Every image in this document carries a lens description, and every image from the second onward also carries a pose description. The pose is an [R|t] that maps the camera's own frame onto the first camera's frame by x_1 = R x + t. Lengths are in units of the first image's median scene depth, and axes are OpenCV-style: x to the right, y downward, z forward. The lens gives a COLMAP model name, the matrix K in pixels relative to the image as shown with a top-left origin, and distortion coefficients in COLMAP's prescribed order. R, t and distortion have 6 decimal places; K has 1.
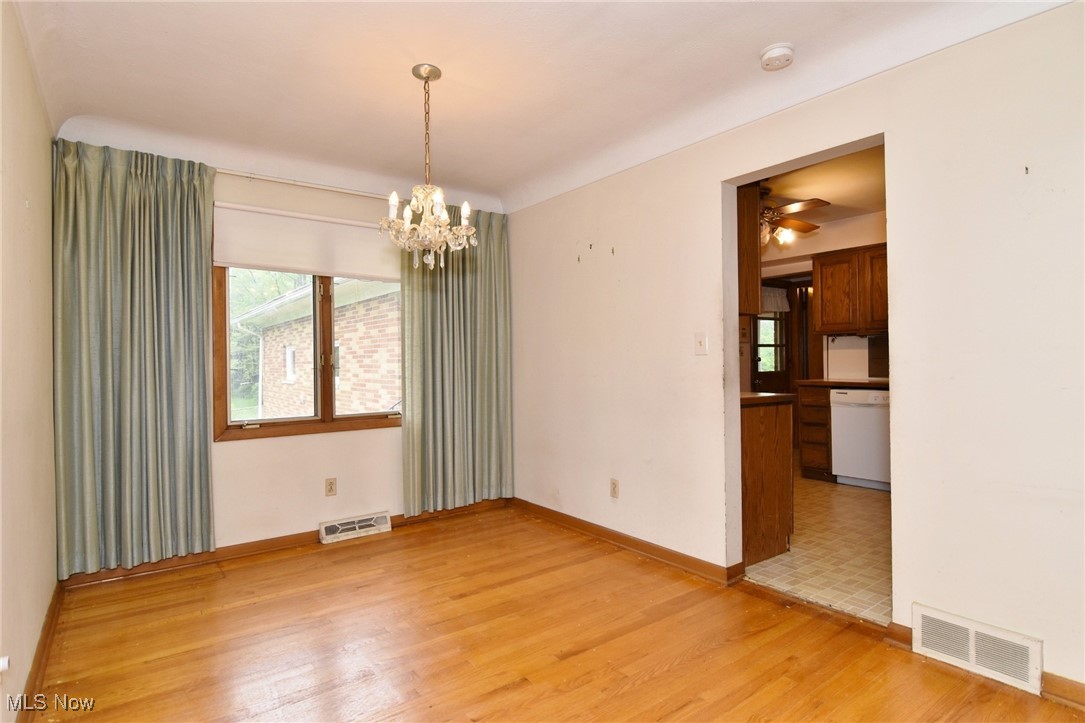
lens RADIAL K [[556.3, 0, 542.5], [0, 556.3, 361.5], [0, 0, 1]] dist [-0.015041, -0.001435]
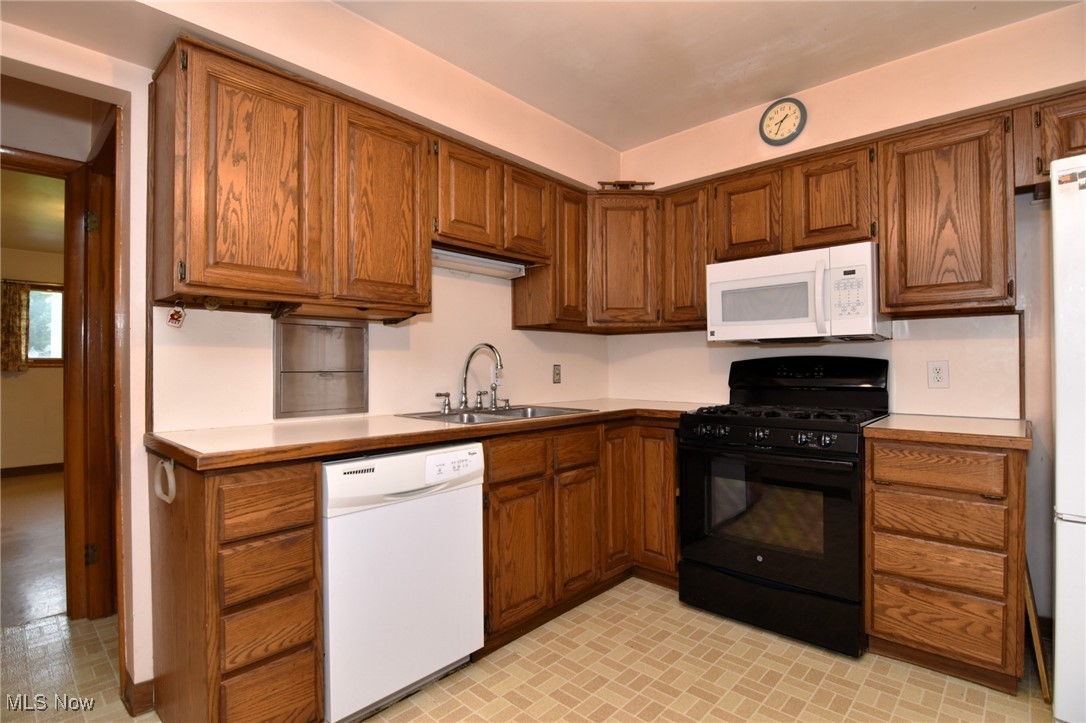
lens RADIAL K [[523.7, 0, 541.3], [0, 523.7, 362.1], [0, 0, 1]] dist [-0.010091, -0.008530]
pose [[-0.177323, 0.020164, 0.983946, 0.180119], [0.005822, 0.999794, -0.019440, -0.003937], [-0.984135, 0.002281, -0.177404, 0.861544]]
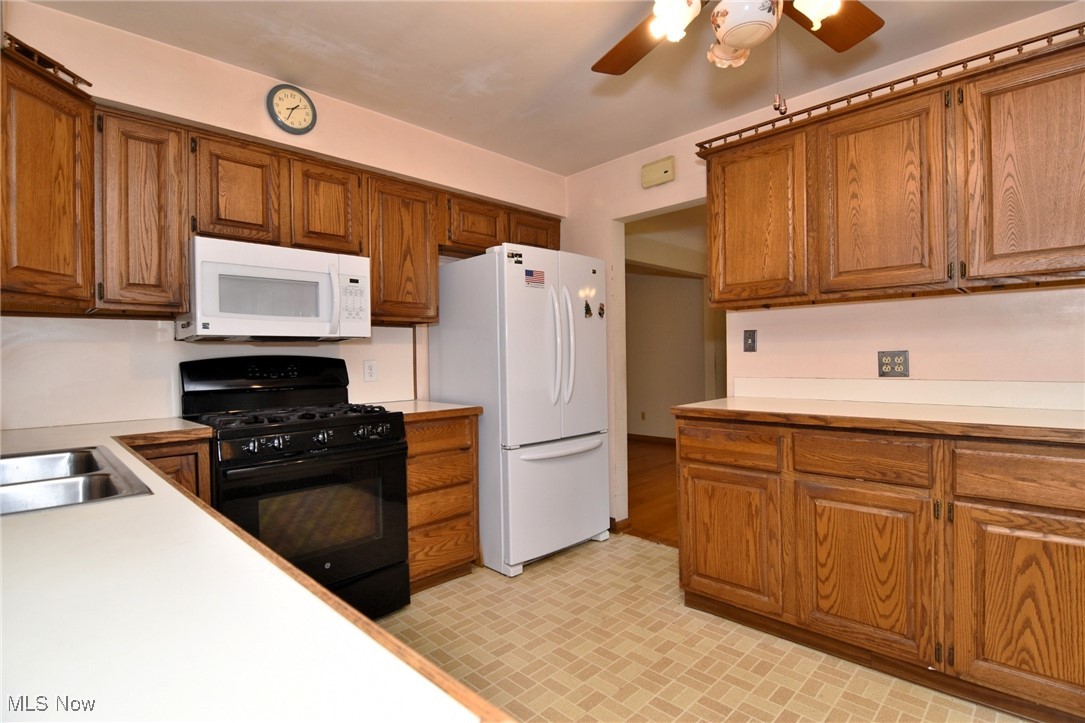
lens RADIAL K [[523.2, 0, 540.8], [0, 523.2, 362.1], [0, 0, 1]] dist [-0.010091, -0.008530]
pose [[-0.989452, 0.030924, -0.141523, 0.449937], [0.029871, 0.999508, 0.009558, -0.009166], [0.141749, 0.005230, -0.989889, 1.032763]]
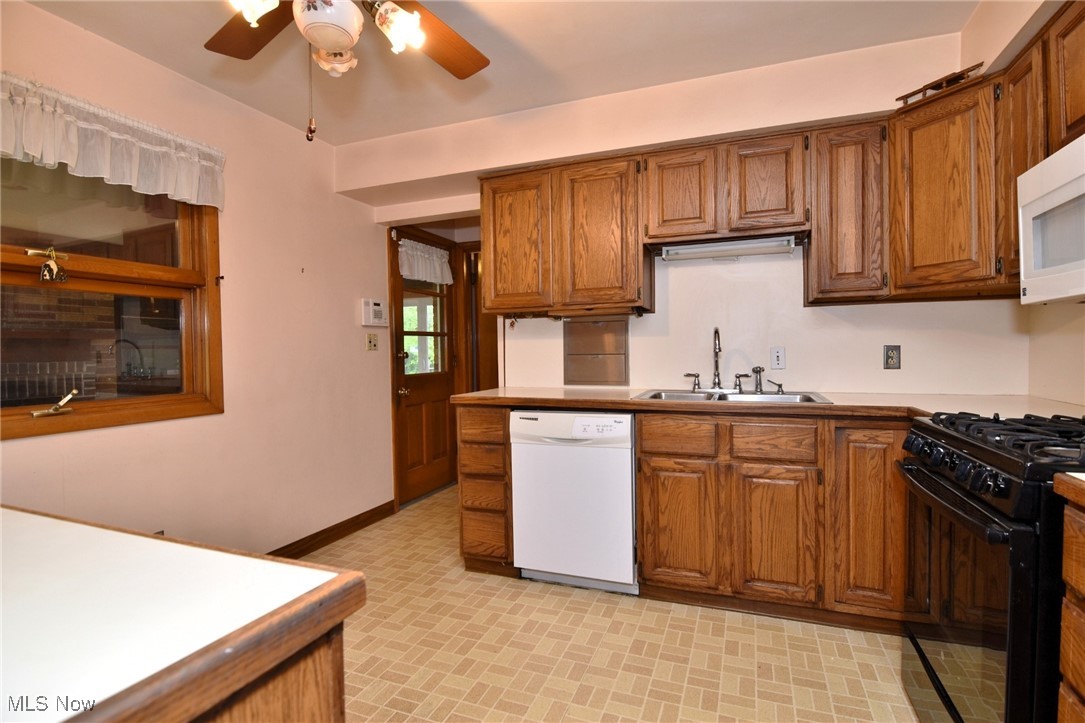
lens RADIAL K [[523.2, 0, 540.8], [0, 523.2, 362.1], [0, 0, 1]] dist [-0.010091, -0.008530]
pose [[0.851868, -0.012720, 0.523602, 0.256896], [0.004470, 0.999845, 0.017016, -0.006682], [-0.523737, -0.012155, 0.851793, 0.507271]]
